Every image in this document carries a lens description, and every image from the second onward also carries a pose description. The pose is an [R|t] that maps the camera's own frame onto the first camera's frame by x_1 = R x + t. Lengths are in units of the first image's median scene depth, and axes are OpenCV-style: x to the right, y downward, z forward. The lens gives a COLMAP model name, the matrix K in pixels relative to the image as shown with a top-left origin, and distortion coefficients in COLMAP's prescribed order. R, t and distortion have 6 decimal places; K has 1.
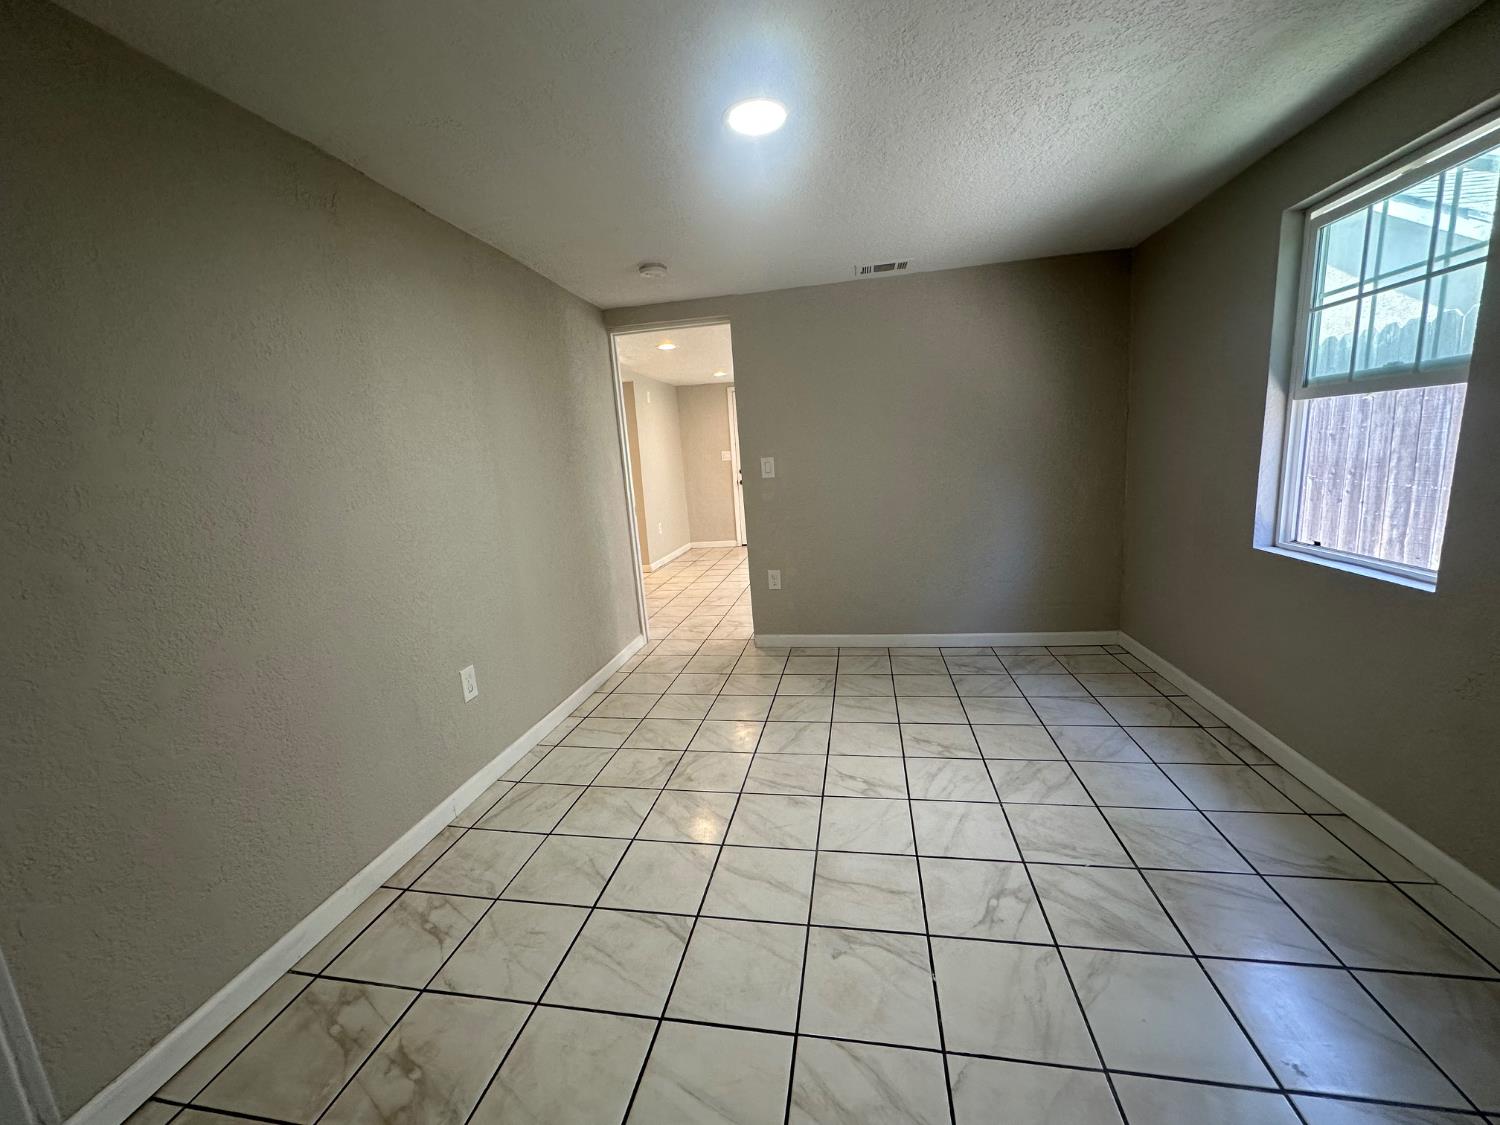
lens RADIAL K [[593.2, 0, 750.0], [0, 593.2, 562.5], [0, 0, 1]] dist [0.000319, 0.000017]
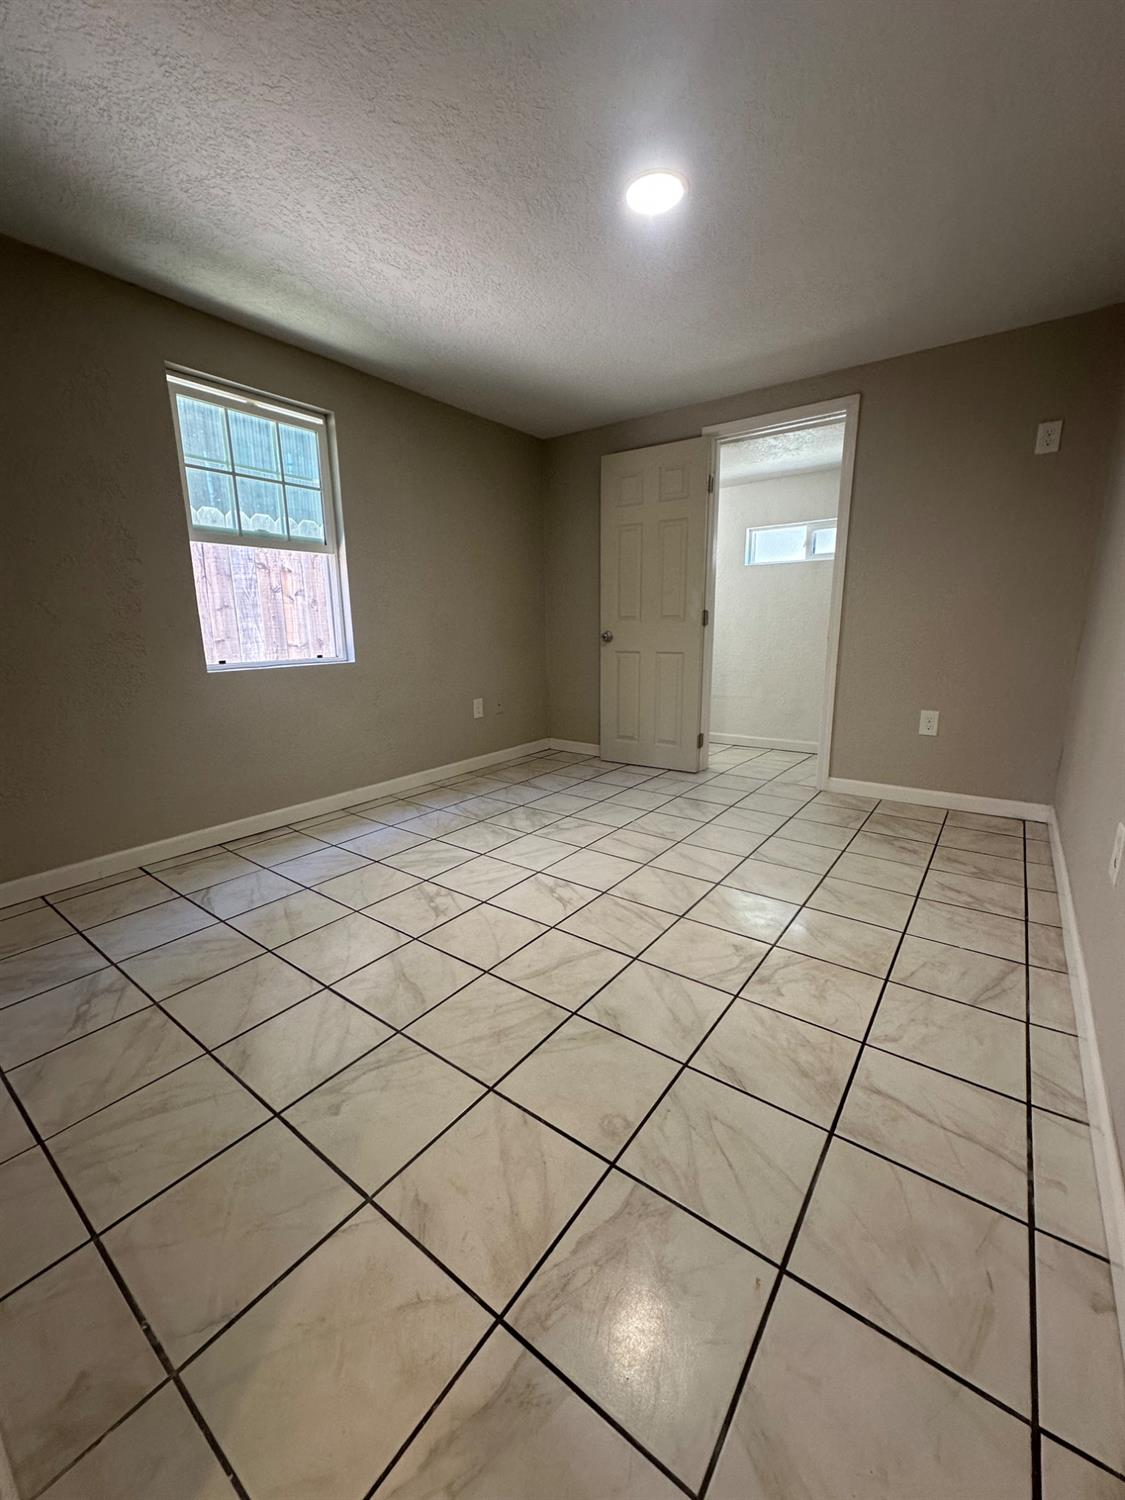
lens RADIAL K [[593.2, 0, 562.5], [0, 593.2, 750.0], [0, 0, 1]] dist [0.000319, 0.000017]
pose [[-0.891940, -0.023350, 0.451550, -0.267070], [0.146794, 0.929617, 0.338030, -0.182254], [-0.427662, 0.367788, -0.825735, 1.812202]]
